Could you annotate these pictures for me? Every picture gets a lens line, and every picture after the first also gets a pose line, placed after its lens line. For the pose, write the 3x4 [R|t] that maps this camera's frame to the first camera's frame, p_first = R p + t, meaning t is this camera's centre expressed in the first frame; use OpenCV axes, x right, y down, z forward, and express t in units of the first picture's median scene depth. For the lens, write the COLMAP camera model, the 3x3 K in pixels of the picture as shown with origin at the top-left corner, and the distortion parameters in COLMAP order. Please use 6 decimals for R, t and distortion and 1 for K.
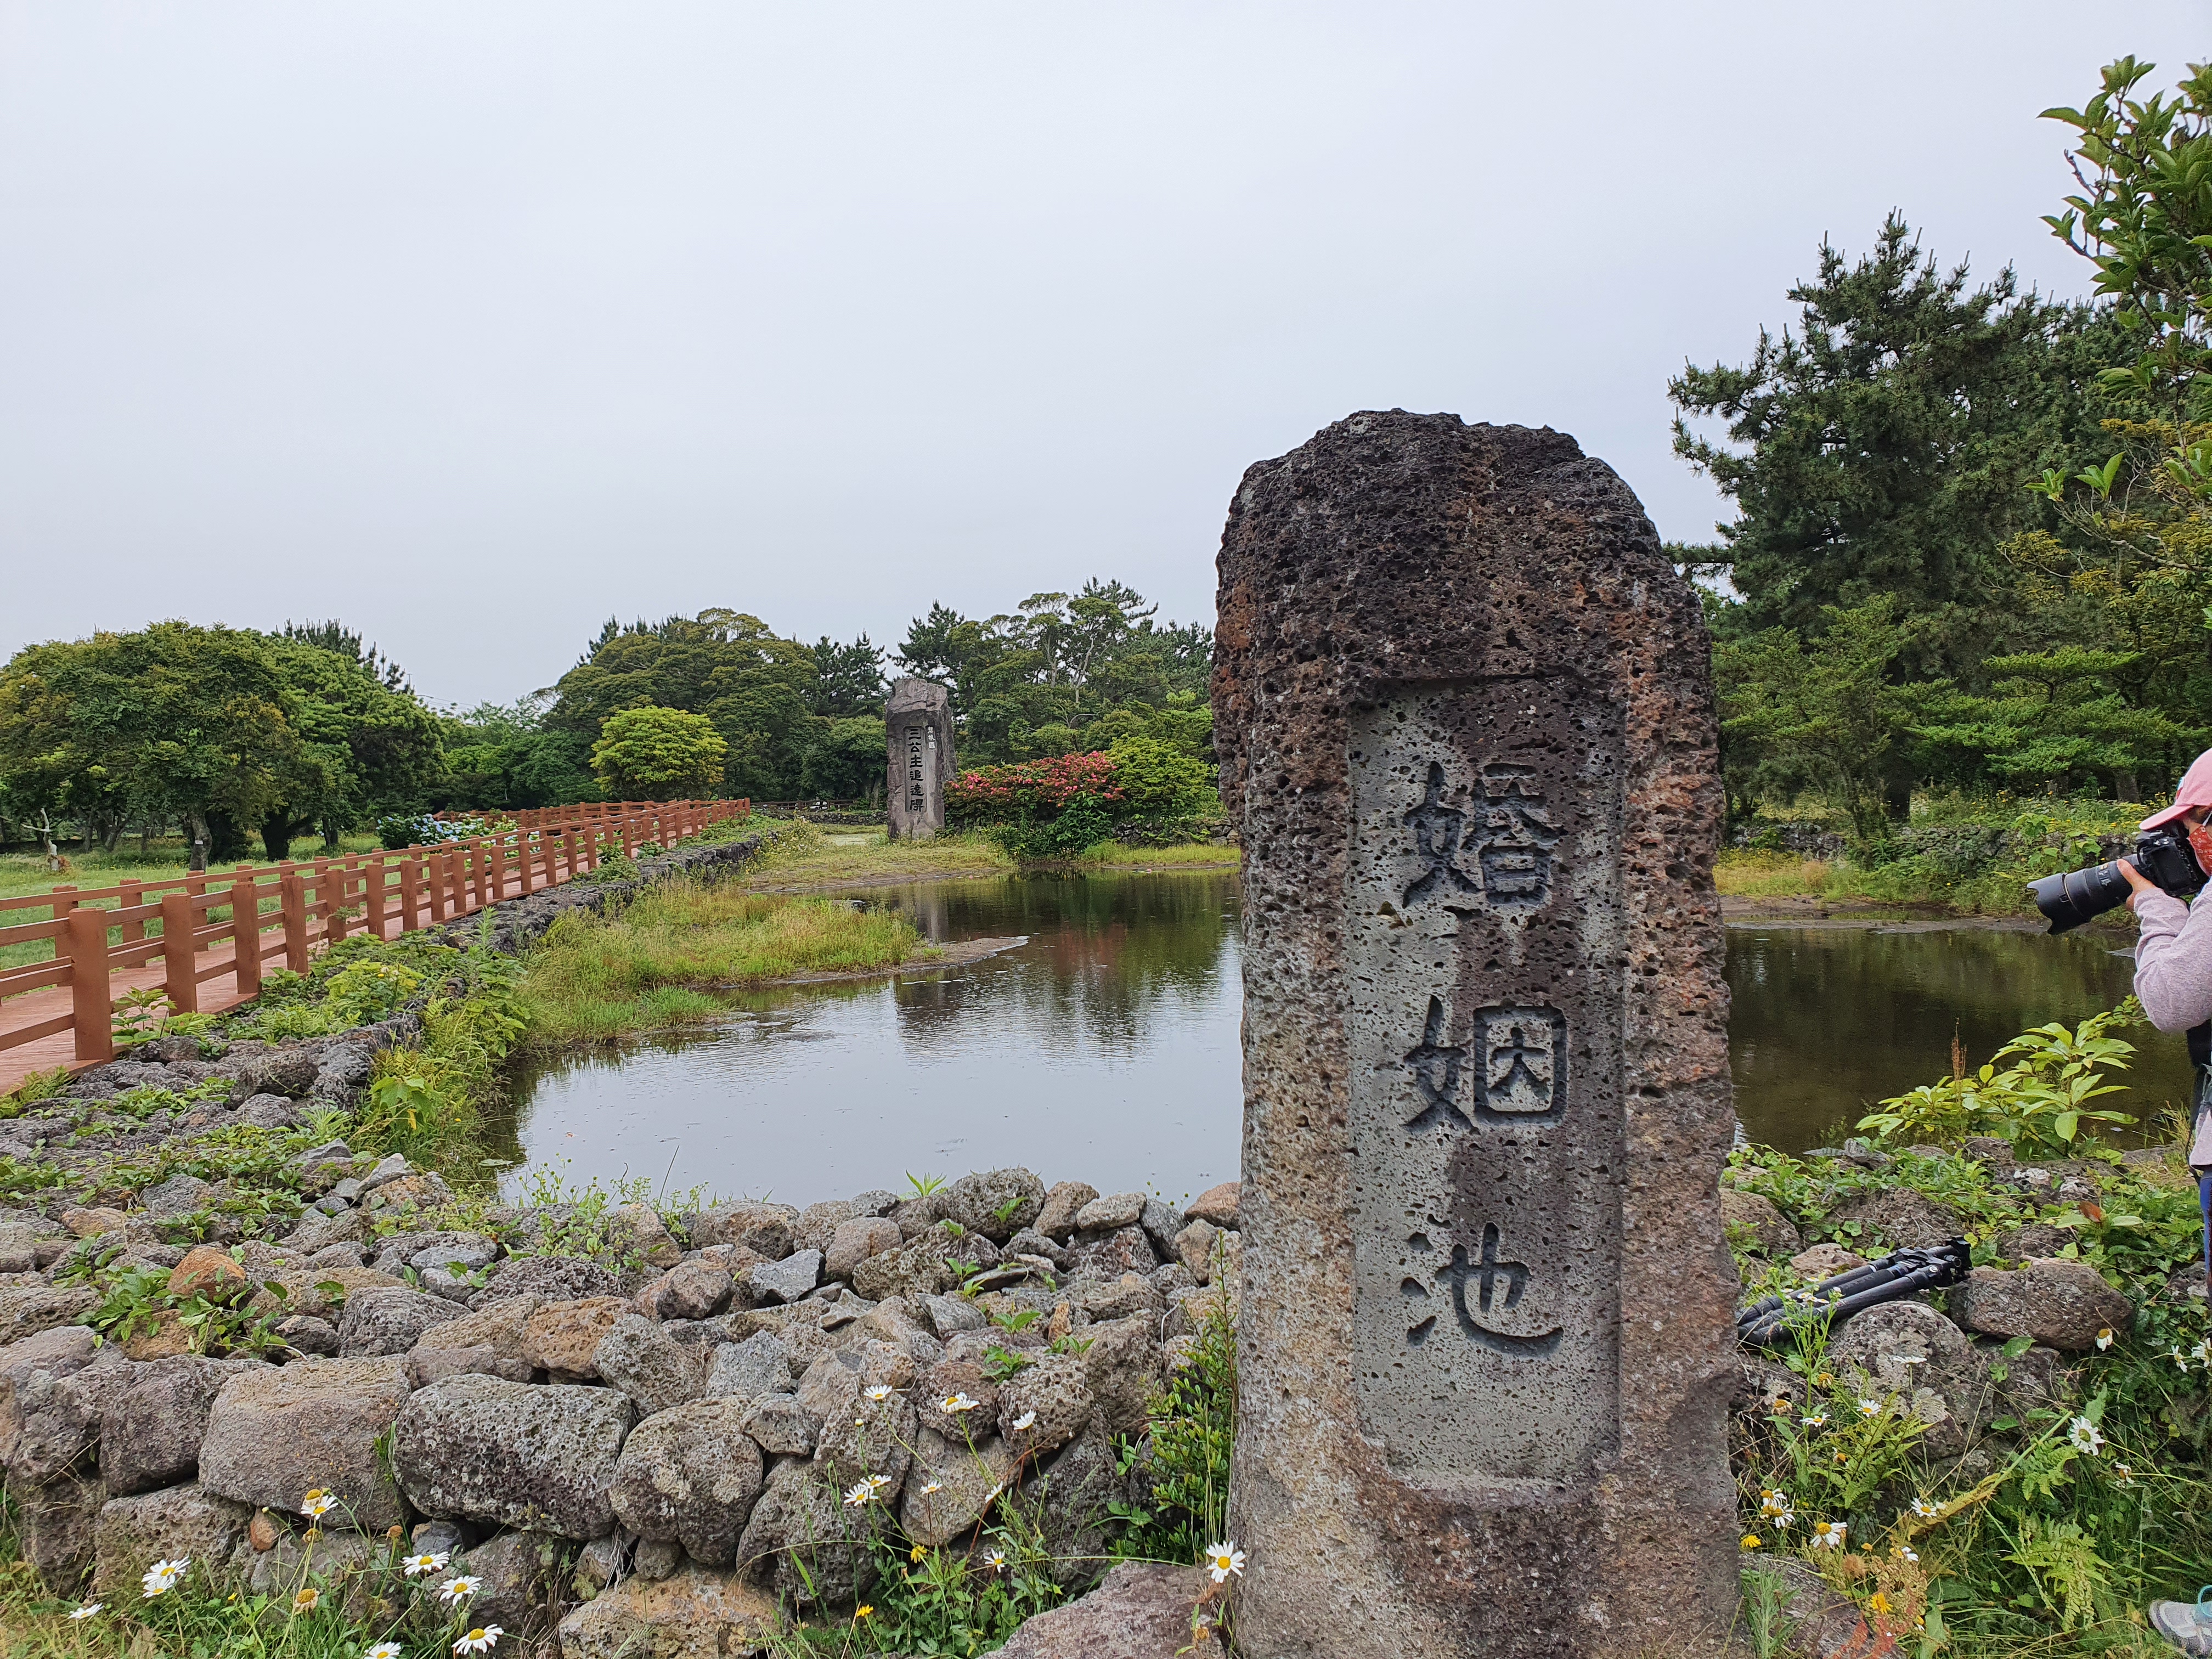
lens RADIAL K [[1669.1, 0, 1106.0], [0, 1669.1, 829.5], [0, 0, 1]] dist [0.124441, -0.227247]
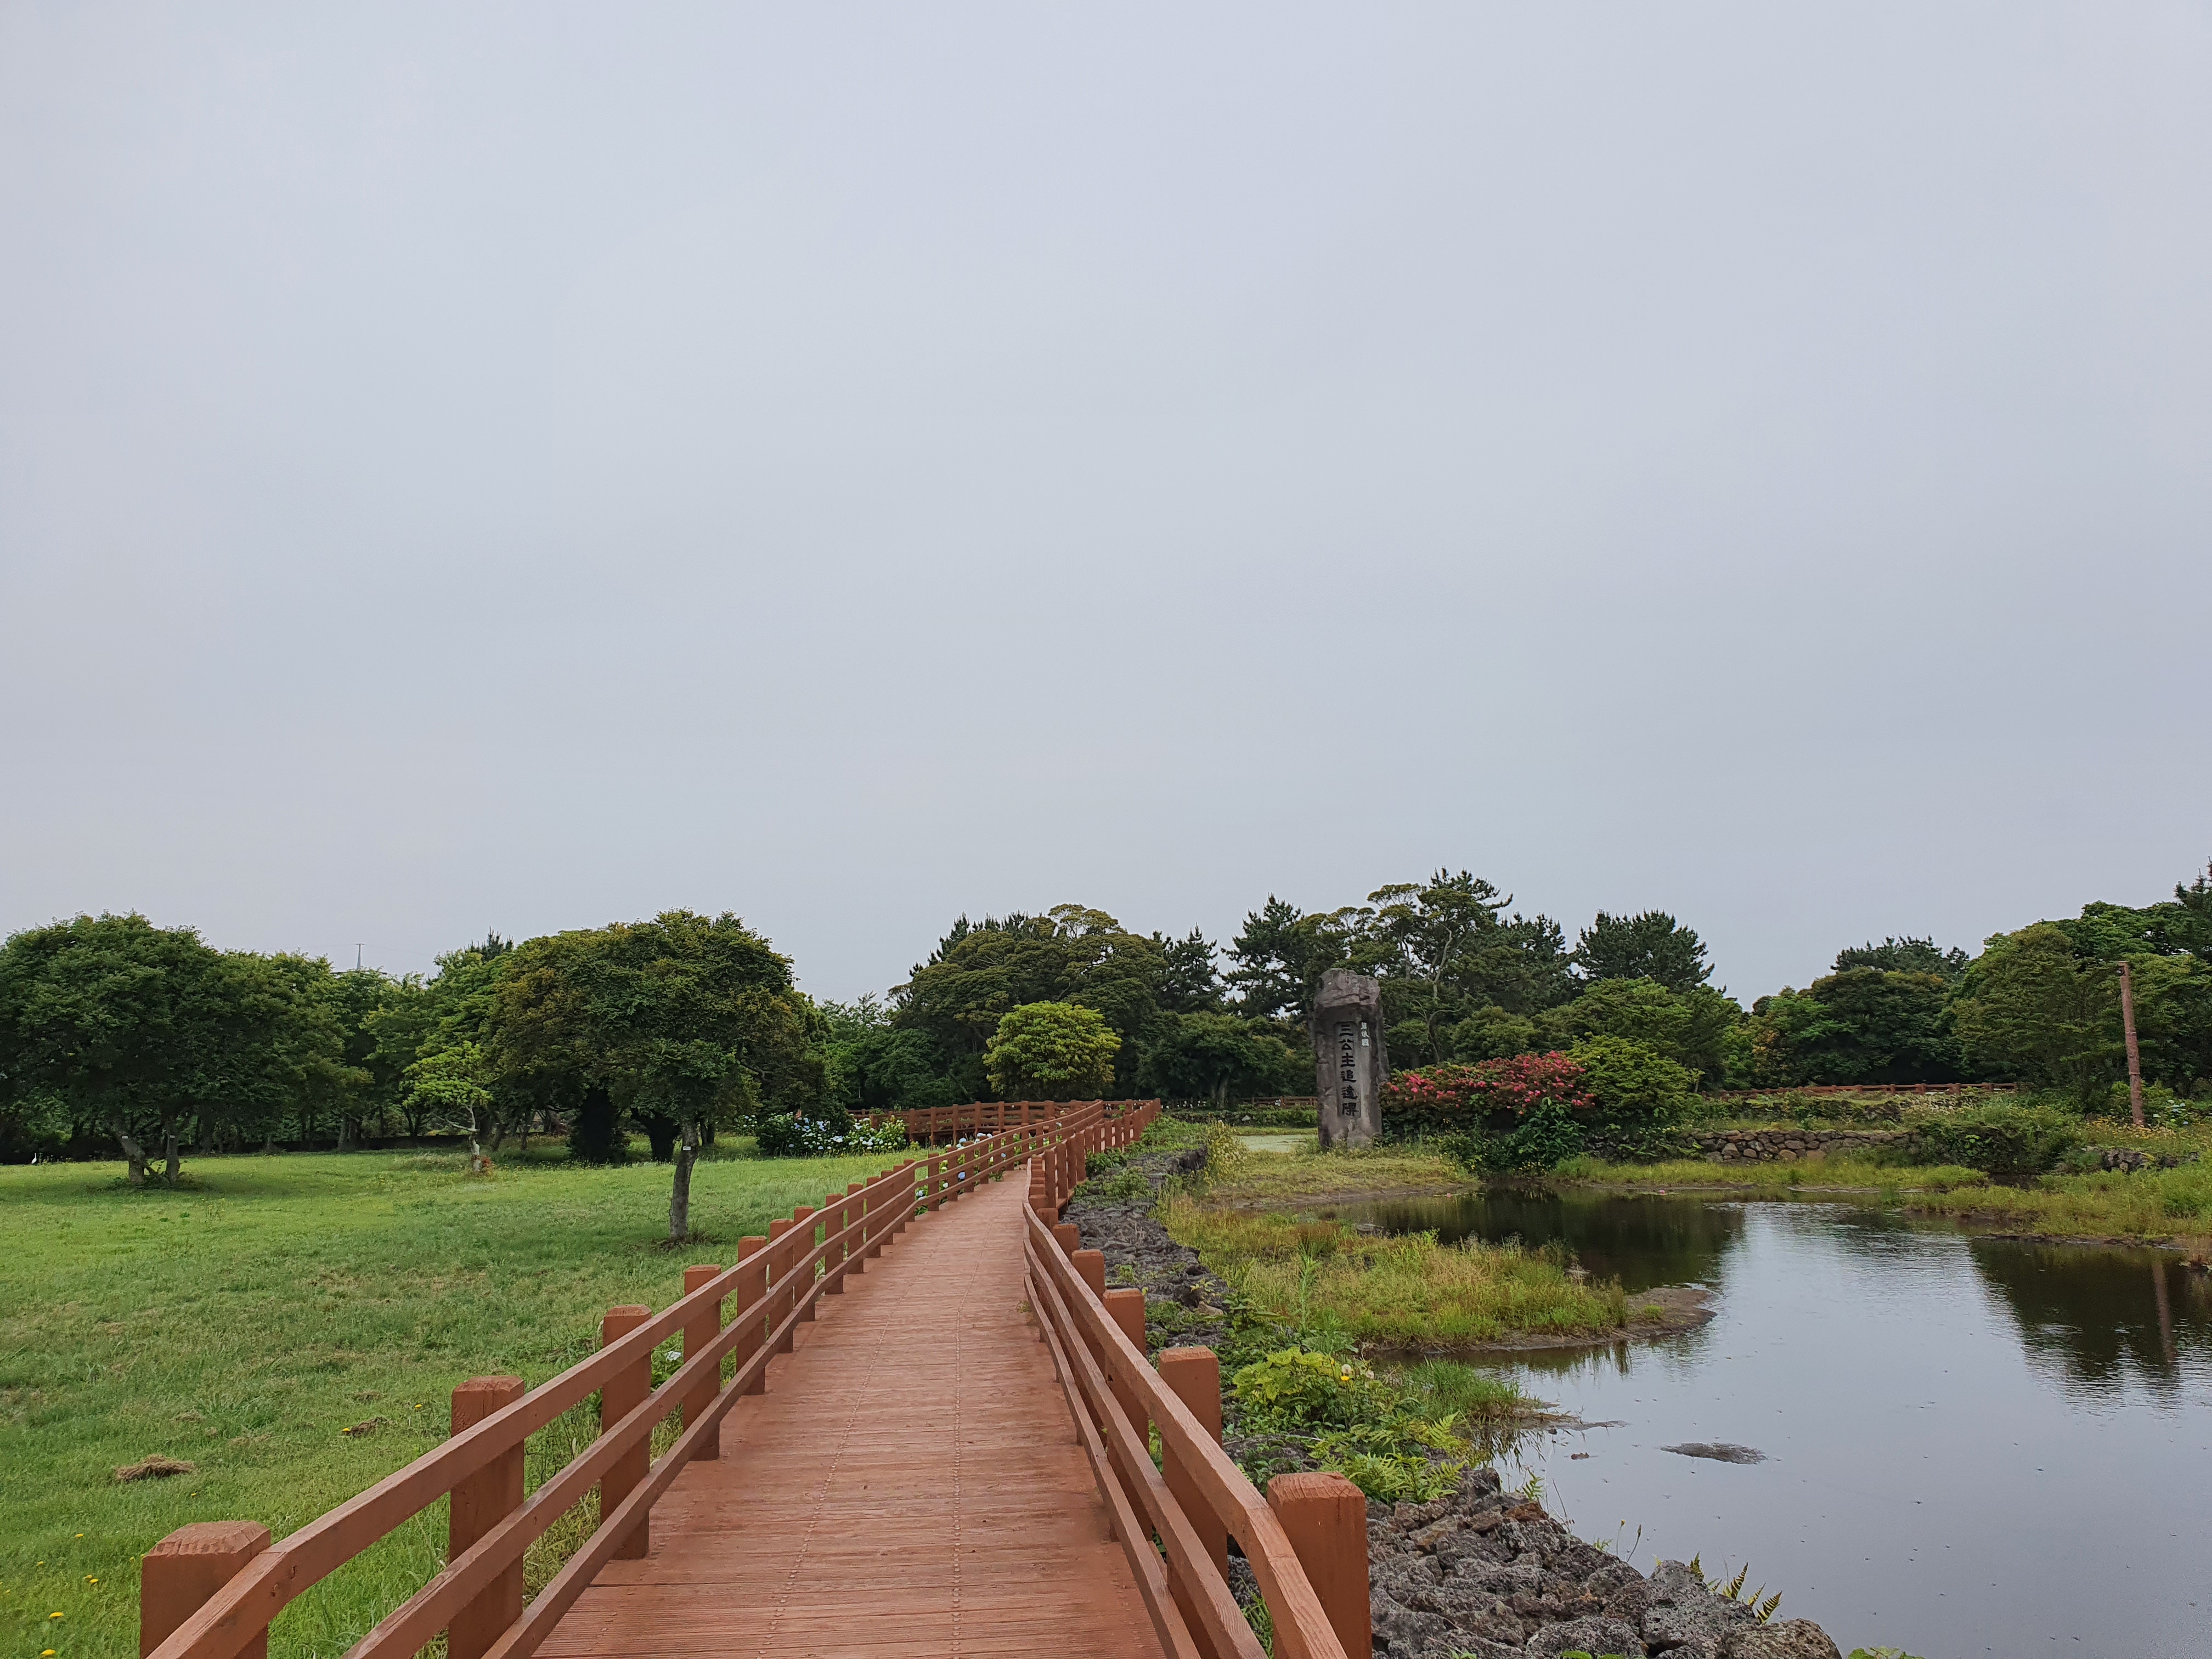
lens RADIAL K [[1669.1, 0, 1106.0], [0, 1669.1, 829.5], [0, 0, 1]] dist [0.124441, -0.227247]
pose [[0.984816, -0.017732, -0.172695, -1.853844], [-0.012891, 0.984554, -0.174604, -0.071398], [0.173123, 0.174179, 0.969376, 1.435362]]
